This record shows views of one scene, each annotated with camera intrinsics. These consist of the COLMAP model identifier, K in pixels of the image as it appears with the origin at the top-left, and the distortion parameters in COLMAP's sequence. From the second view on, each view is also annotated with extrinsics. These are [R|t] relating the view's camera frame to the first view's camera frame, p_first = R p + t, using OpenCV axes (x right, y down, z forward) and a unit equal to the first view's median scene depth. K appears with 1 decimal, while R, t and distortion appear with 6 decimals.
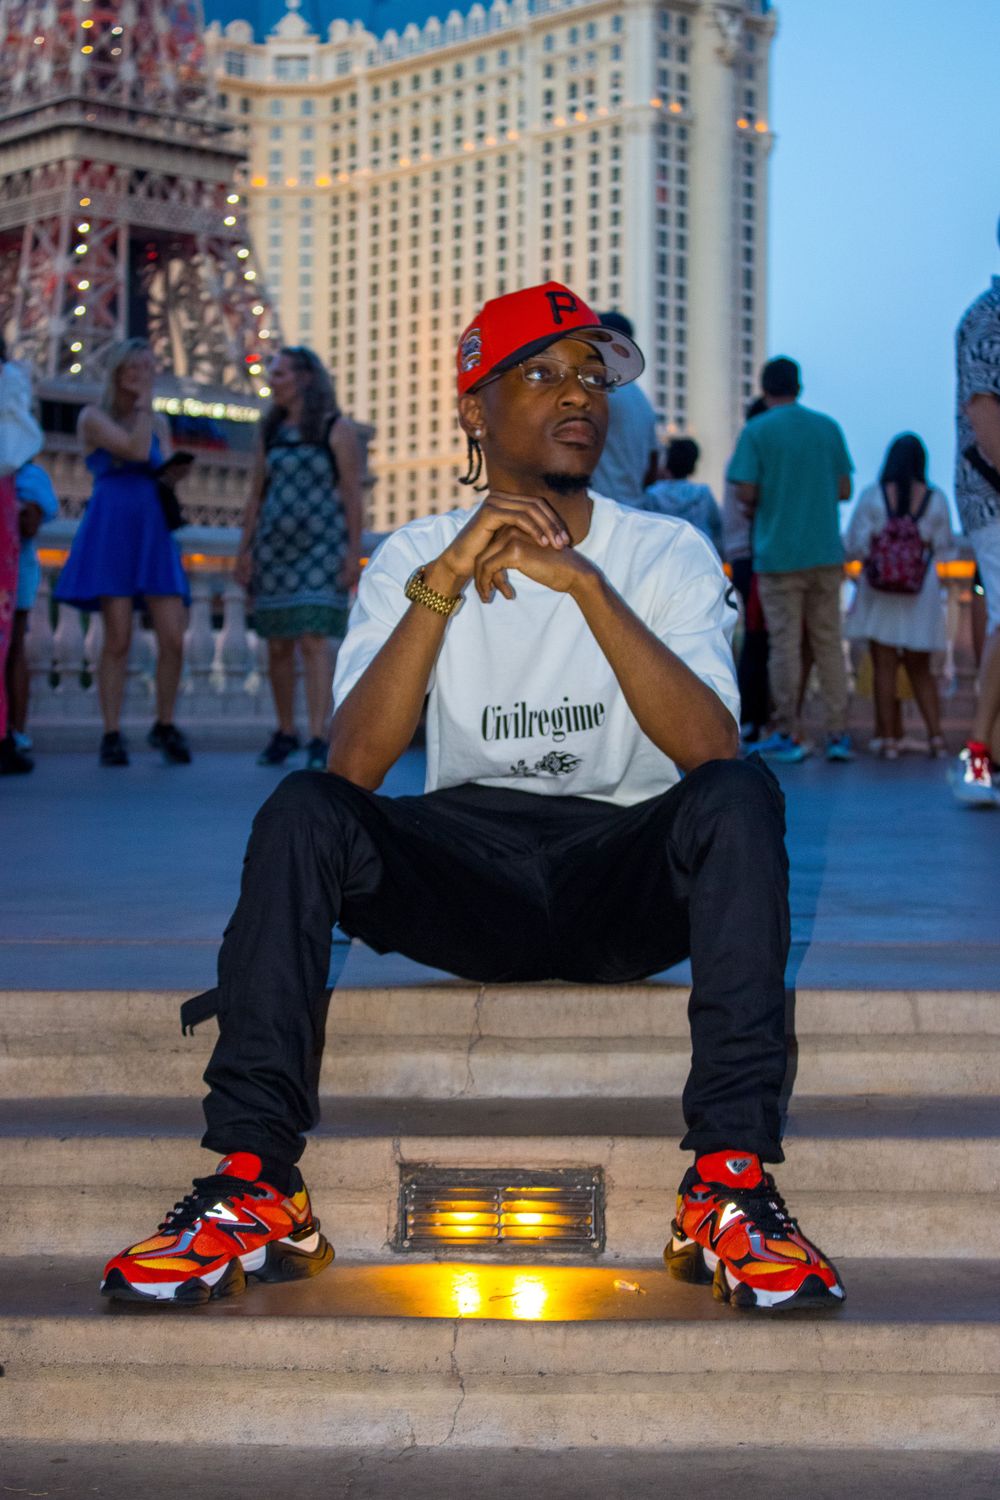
lens RADIAL K [[2765.9, 0, 491.4], [0, 2765.9, 736.2], [0, 0, 1]] dist [0.010900, 0.000000]
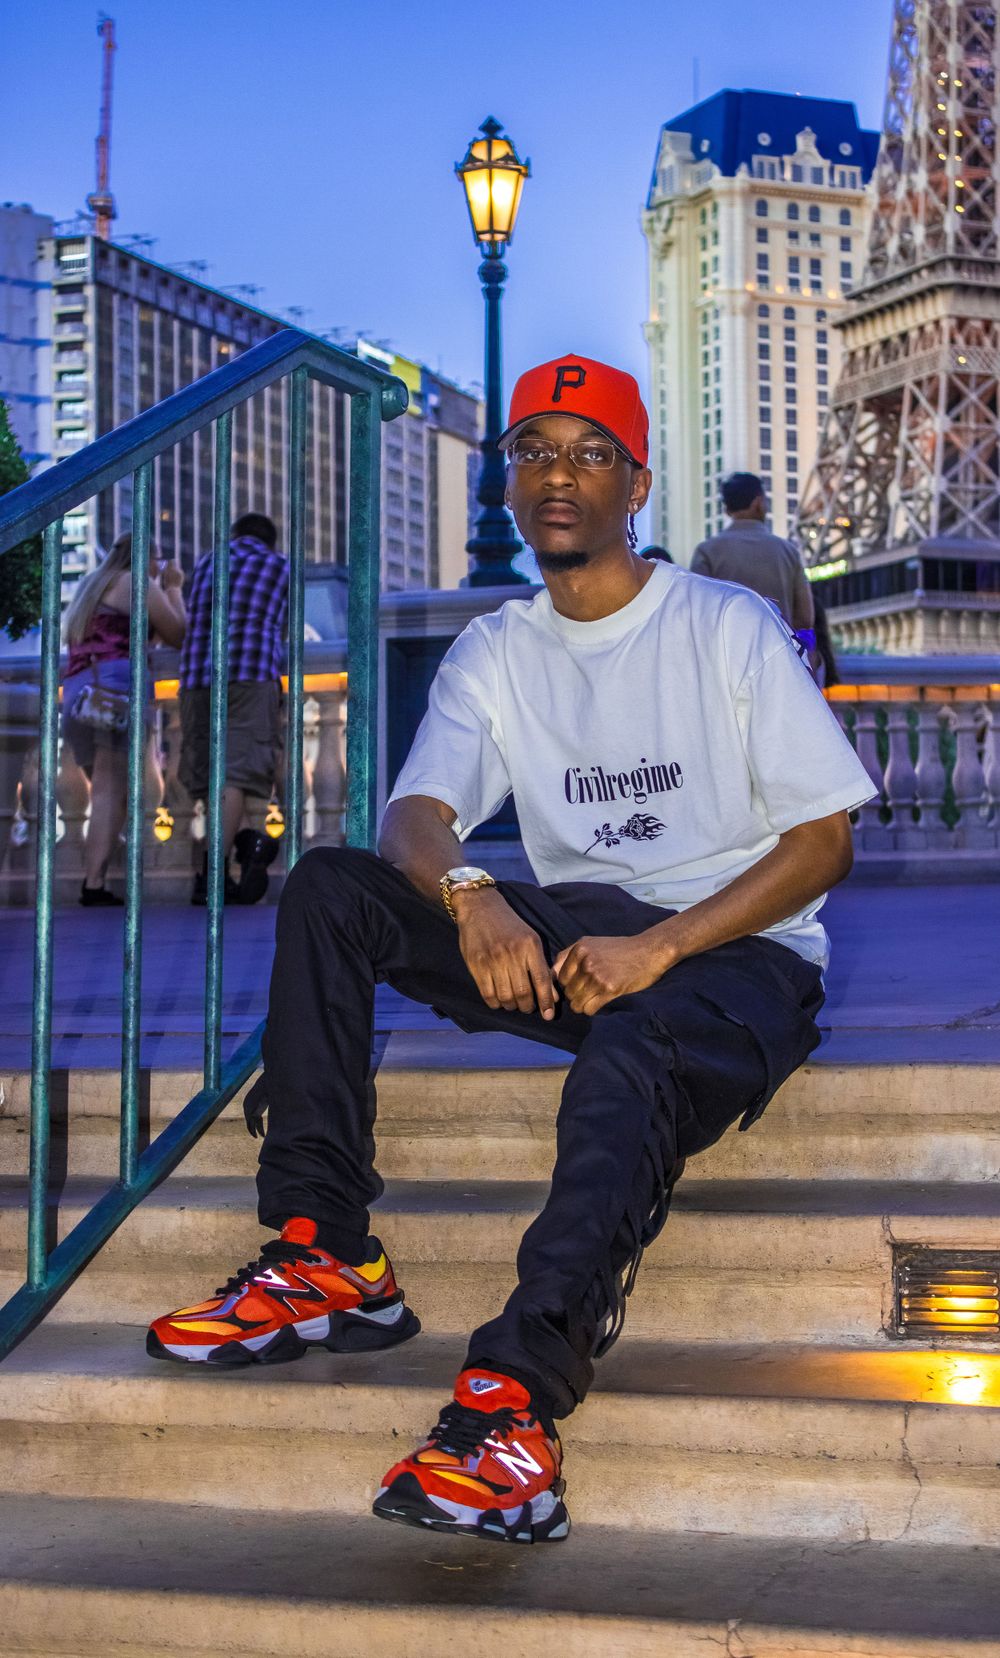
lens RADIAL K [[2773.0, 0, 561.9], [0, 2773.0, 819.1], [0, 0, 1]] dist [-0.009361, 0.000000]
pose [[0.956217, -0.033558, -0.290729, 0.136631], [0.025828, 0.999205, -0.030385, 0.036754], [0.291518, 0.021546, 0.956323, 0.070187]]
